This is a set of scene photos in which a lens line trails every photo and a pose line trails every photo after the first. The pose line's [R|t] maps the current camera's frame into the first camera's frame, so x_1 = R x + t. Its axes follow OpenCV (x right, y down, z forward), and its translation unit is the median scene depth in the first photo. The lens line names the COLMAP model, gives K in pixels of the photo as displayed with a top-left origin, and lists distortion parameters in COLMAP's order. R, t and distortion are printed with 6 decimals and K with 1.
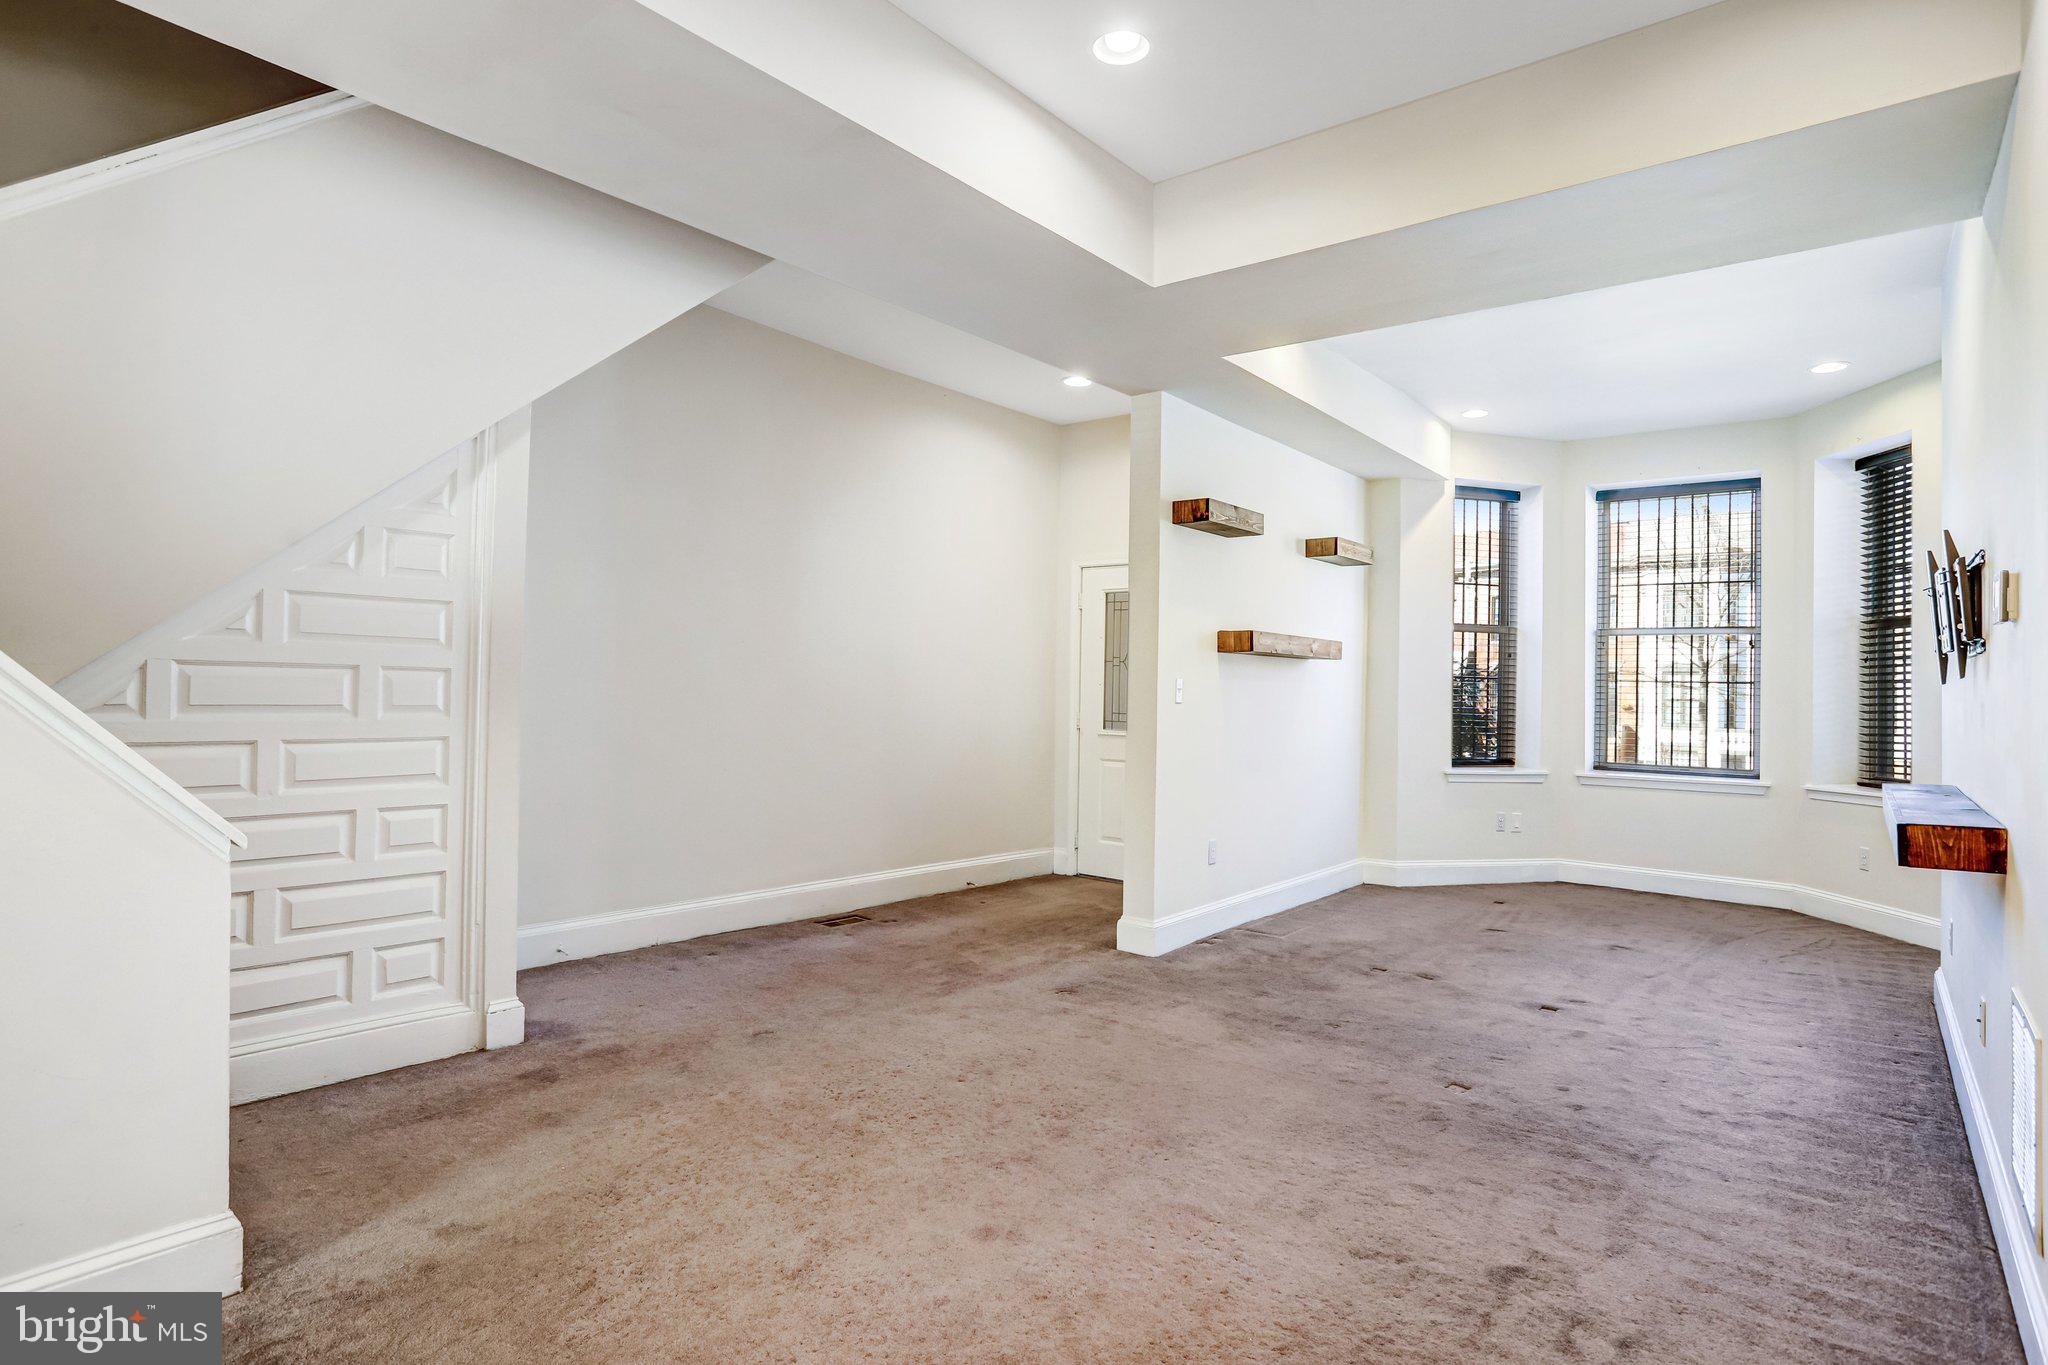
lens RADIAL K [[1050.4, 0, 1024.0], [0, 1050.4, 682.5], [0, 0, 1]] dist [-0.082519, 0.047756]
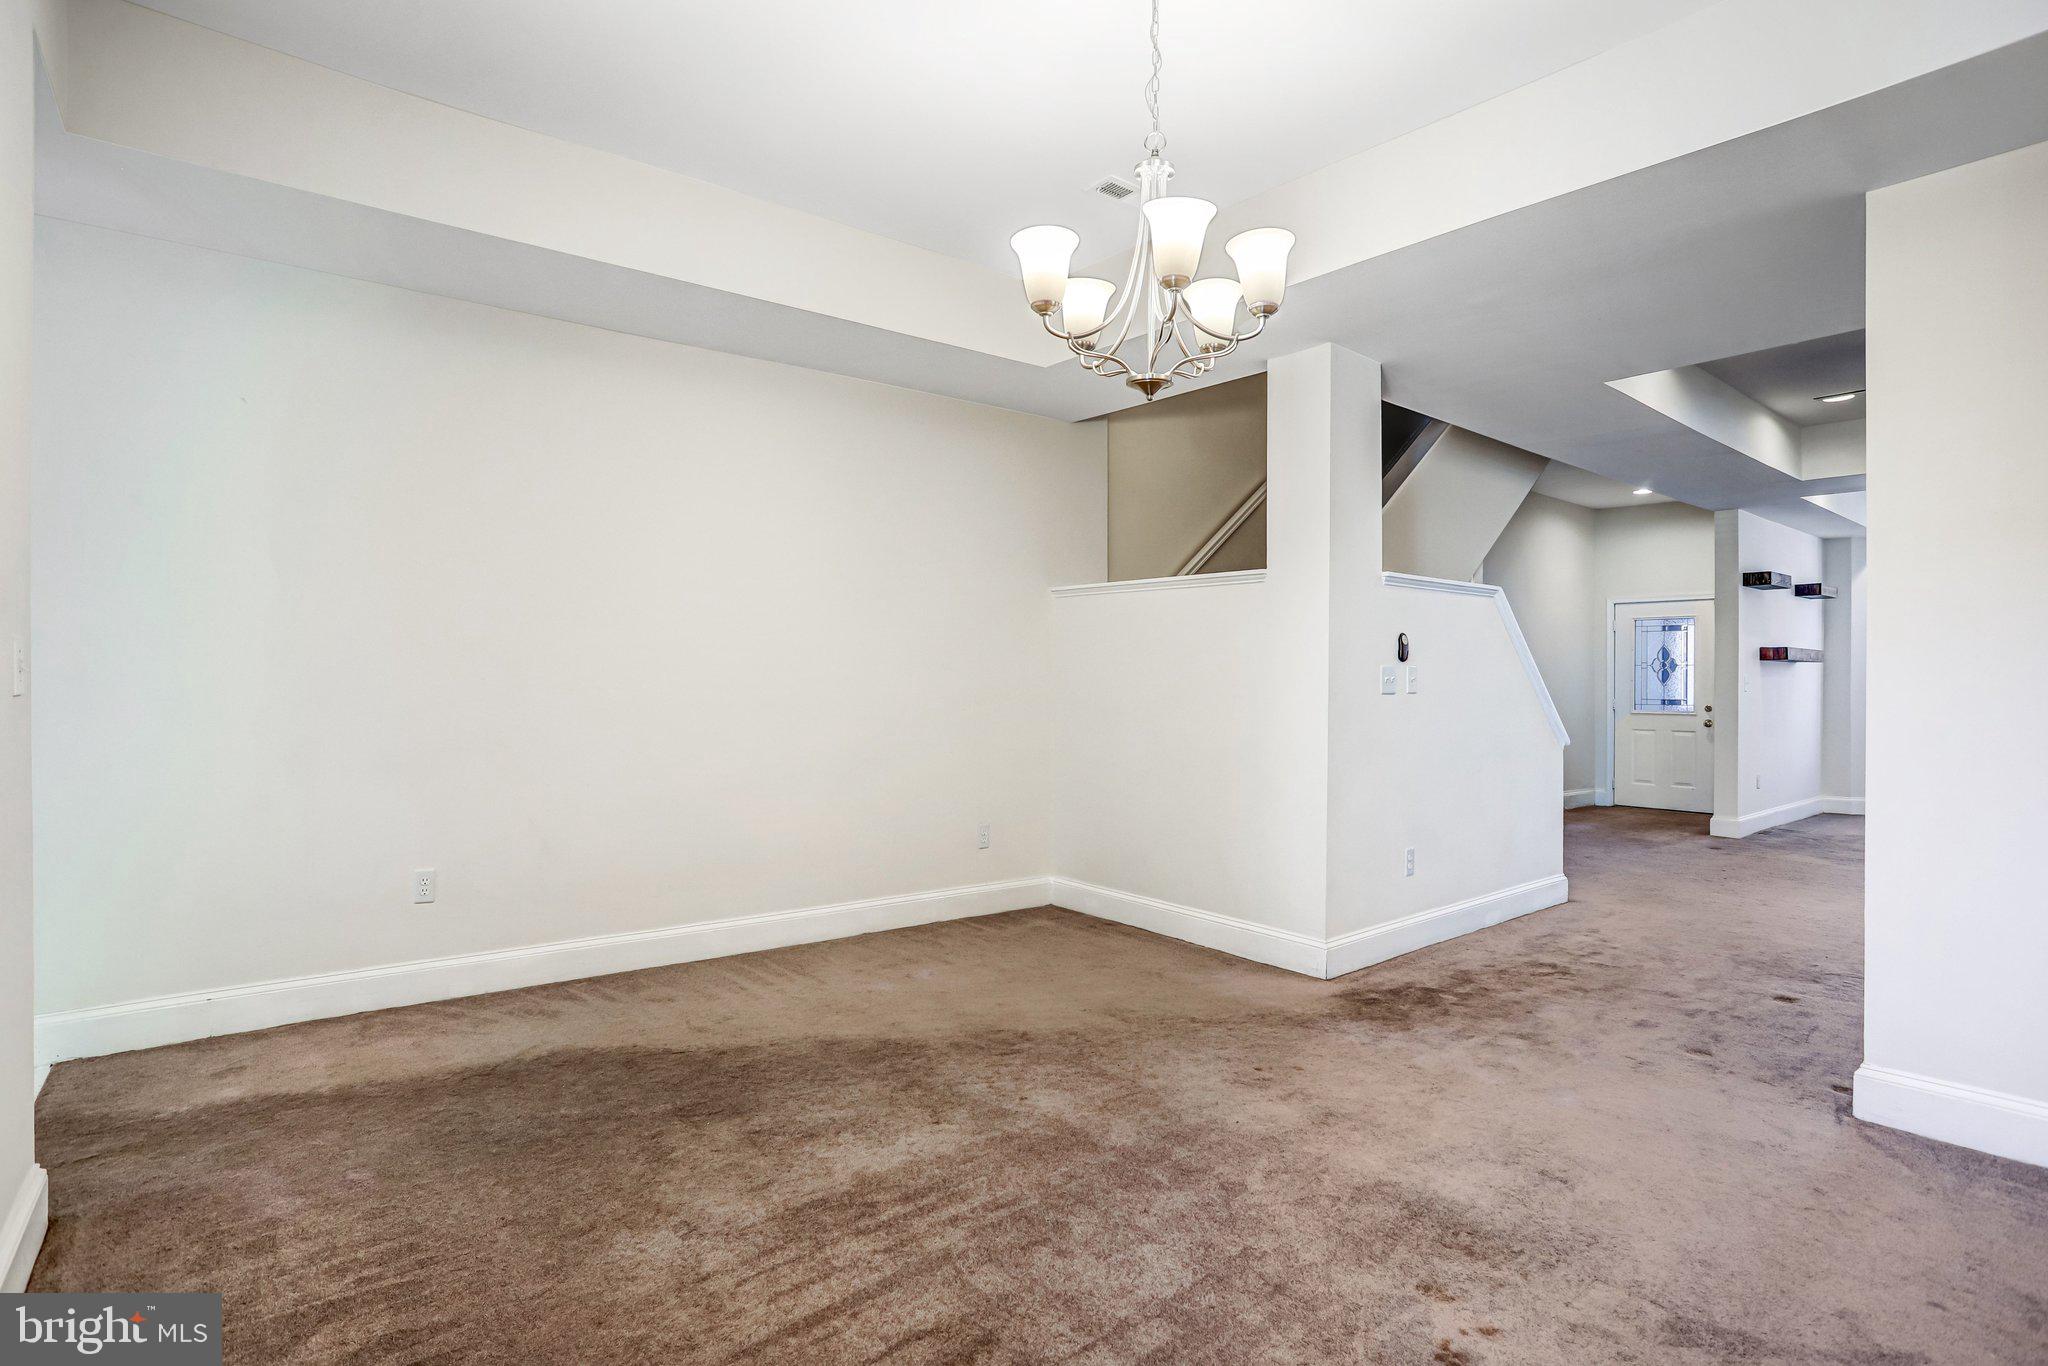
lens RADIAL K [[1050.4, 0, 1024.0], [0, 1050.4, 683.0], [0, 0, 1]] dist [-0.082519, 0.047756]
pose [[0.982941, -0.013030, -0.183460, -0.677202], [0.013578, 0.999906, 0.001732, -0.011361], [0.183420, -0.004193, 0.983026, -0.813529]]
